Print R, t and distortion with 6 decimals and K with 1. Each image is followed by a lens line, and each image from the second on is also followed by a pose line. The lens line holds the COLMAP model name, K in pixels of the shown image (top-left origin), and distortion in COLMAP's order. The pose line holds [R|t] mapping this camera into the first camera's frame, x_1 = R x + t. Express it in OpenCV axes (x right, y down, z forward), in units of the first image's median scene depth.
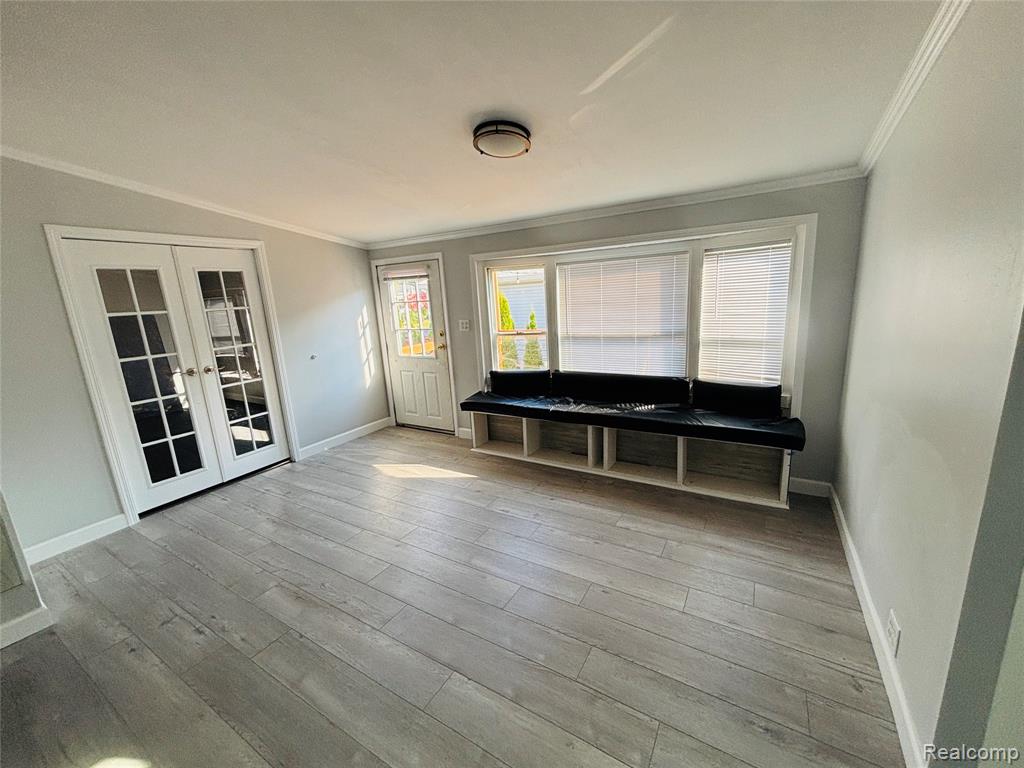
lens RADIAL K [[412.1, 0, 512.0], [0, 412.1, 384.0], [0, 0, 1]] dist [-0.003656, -0.000186]
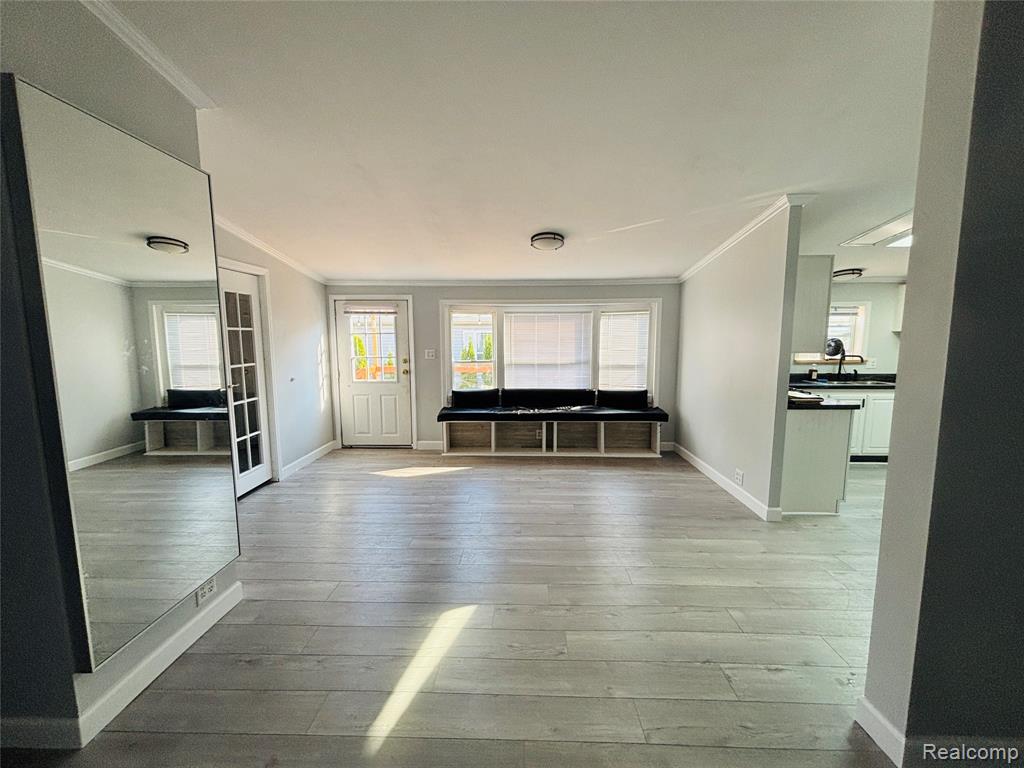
lens RADIAL K [[412.1, 0, 512.0], [0, 412.1, 384.0], [0, 0, 1]] dist [-0.003656, -0.000186]
pose [[0.870384, -0.003575, 0.492361, -0.538240], [0.061135, 0.993020, -0.100863, 0.090757], [-0.488564, 0.117890, 0.864527, -0.188787]]
